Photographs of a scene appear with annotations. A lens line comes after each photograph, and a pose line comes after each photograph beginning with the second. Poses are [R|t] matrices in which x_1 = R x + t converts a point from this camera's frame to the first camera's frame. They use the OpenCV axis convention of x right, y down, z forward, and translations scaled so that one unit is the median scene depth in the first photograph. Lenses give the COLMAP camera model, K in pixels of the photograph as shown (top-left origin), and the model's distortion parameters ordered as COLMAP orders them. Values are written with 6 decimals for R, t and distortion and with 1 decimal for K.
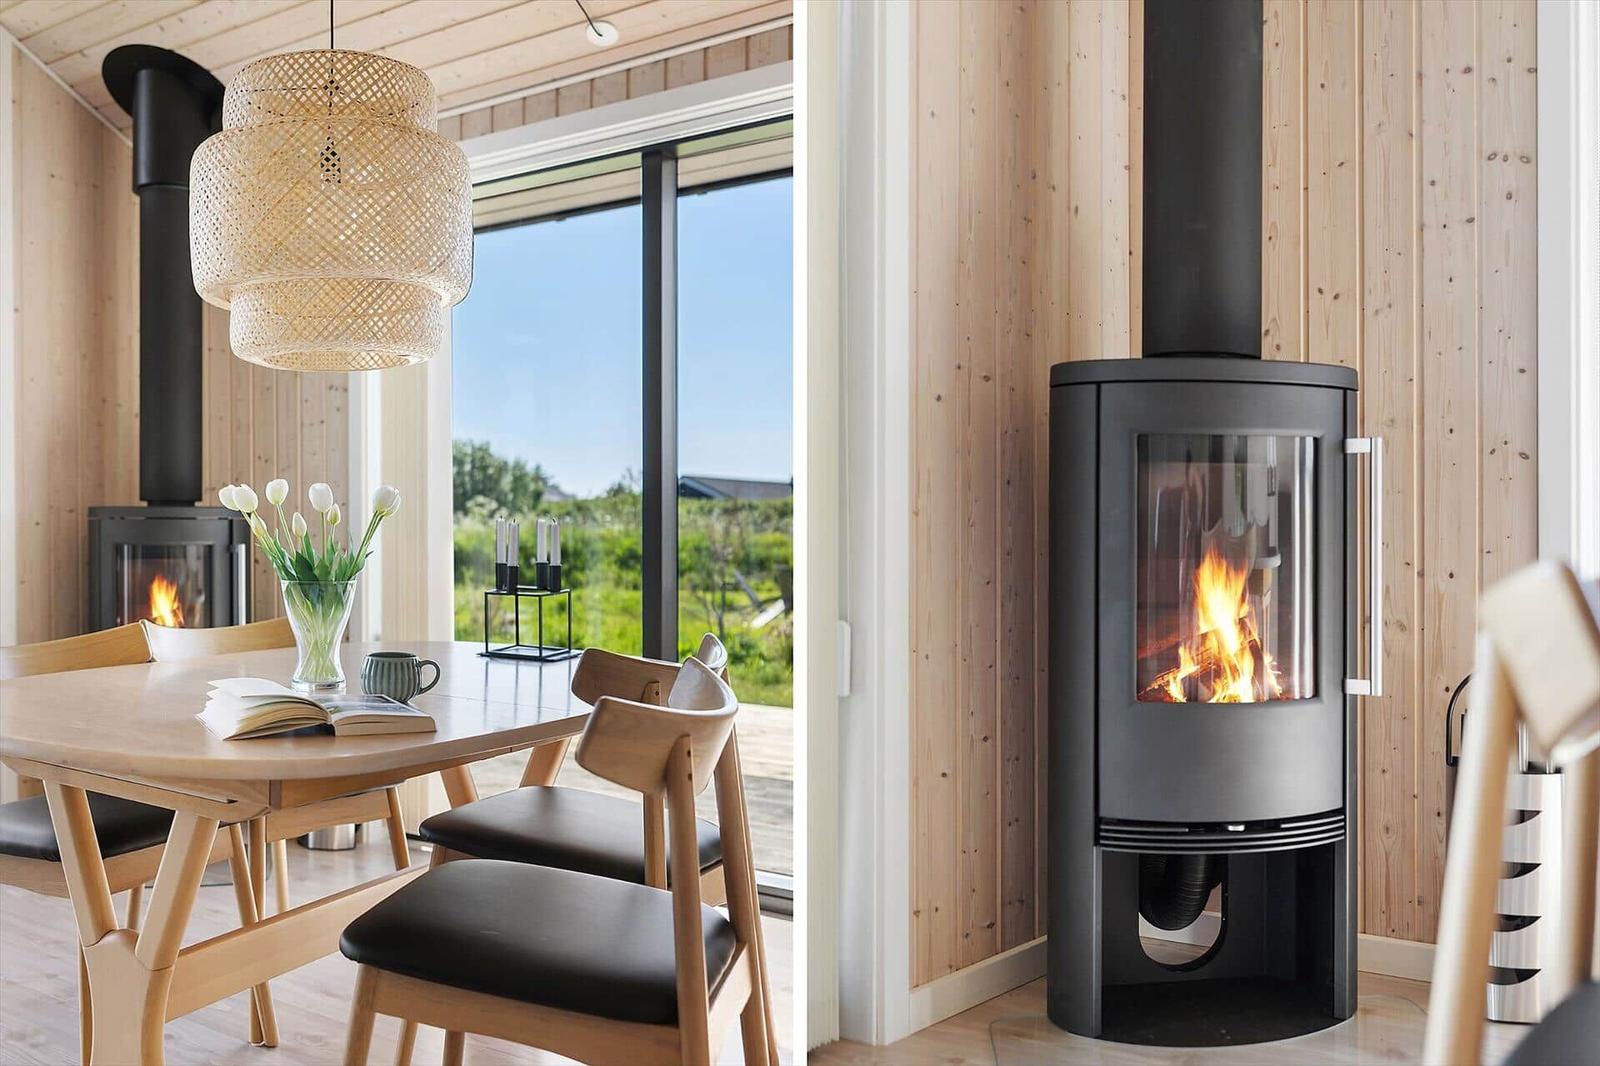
lens RADIAL K [[1773.4, 0, 794.1], [0, 1773.4, 527.3], [0, 0, 1]] dist [-0.004197, 0.000000]
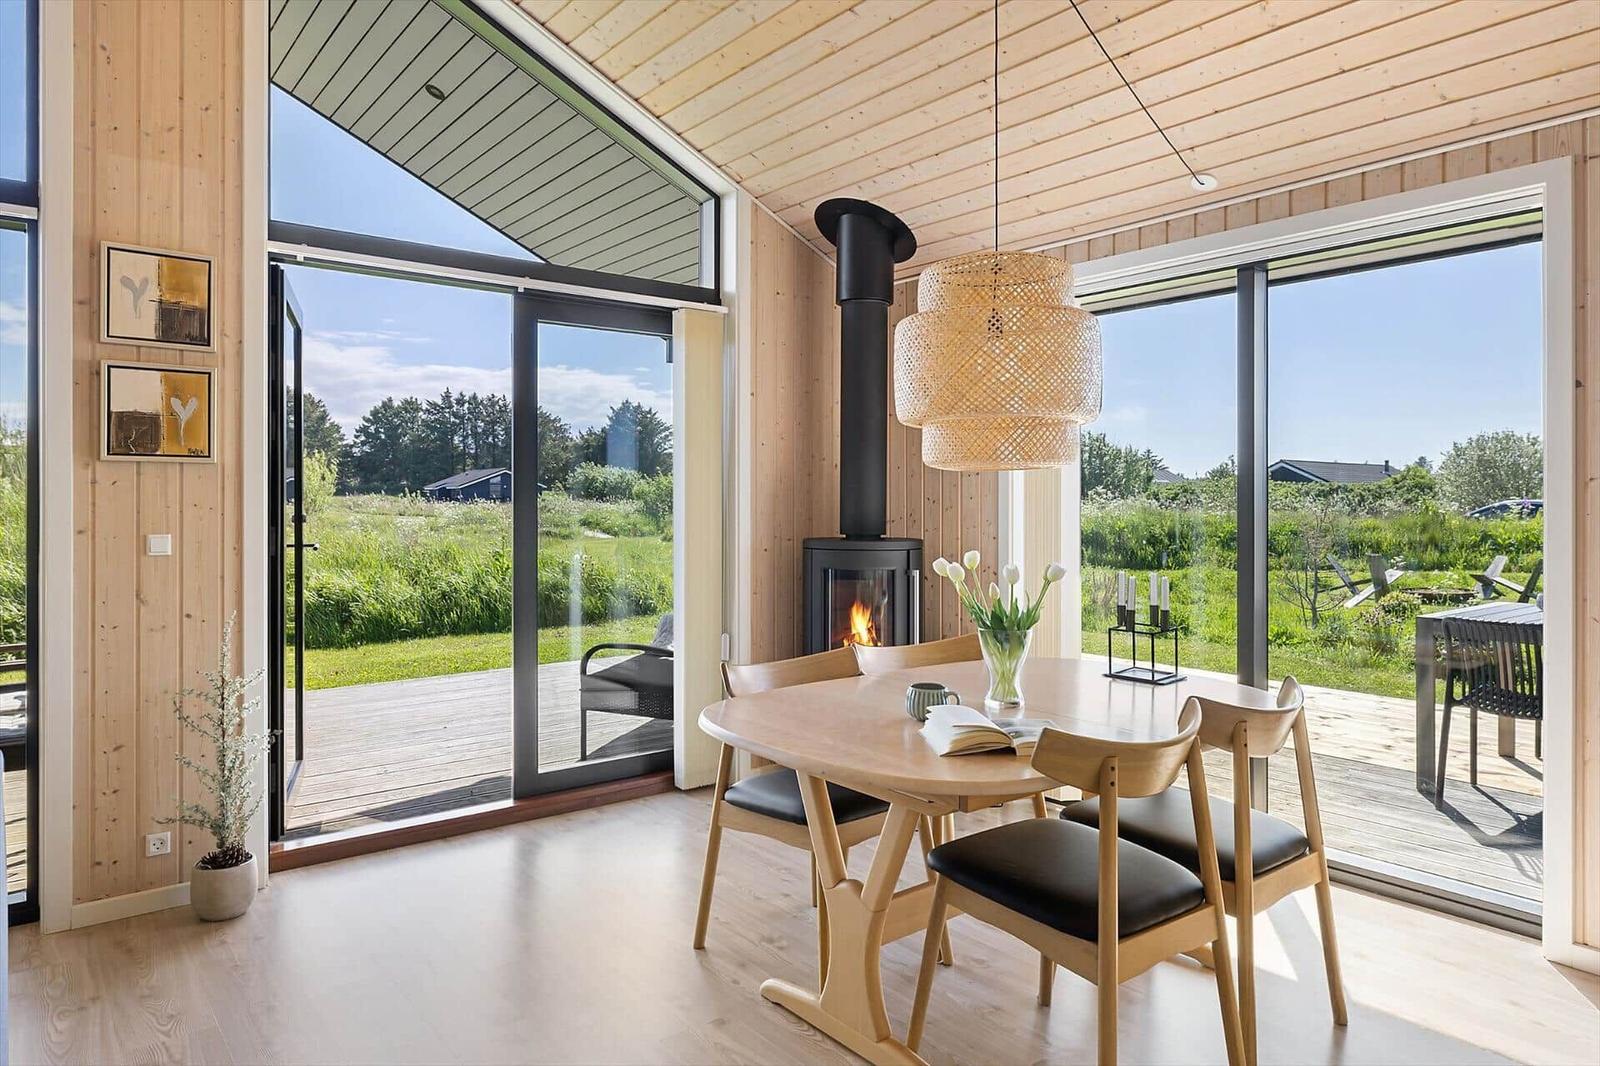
lens RADIAL K [[1735.1, 0, 797.1], [0, 1735.1, 528.5], [0, 0, 1]] dist [-0.006173, 0.000000]
pose [[0.942280, 0.009127, -0.334702, 0.027451], [0.009690, 0.998466, 0.054506, -0.093029], [0.334686, -0.054604, 0.940746, -0.215028]]
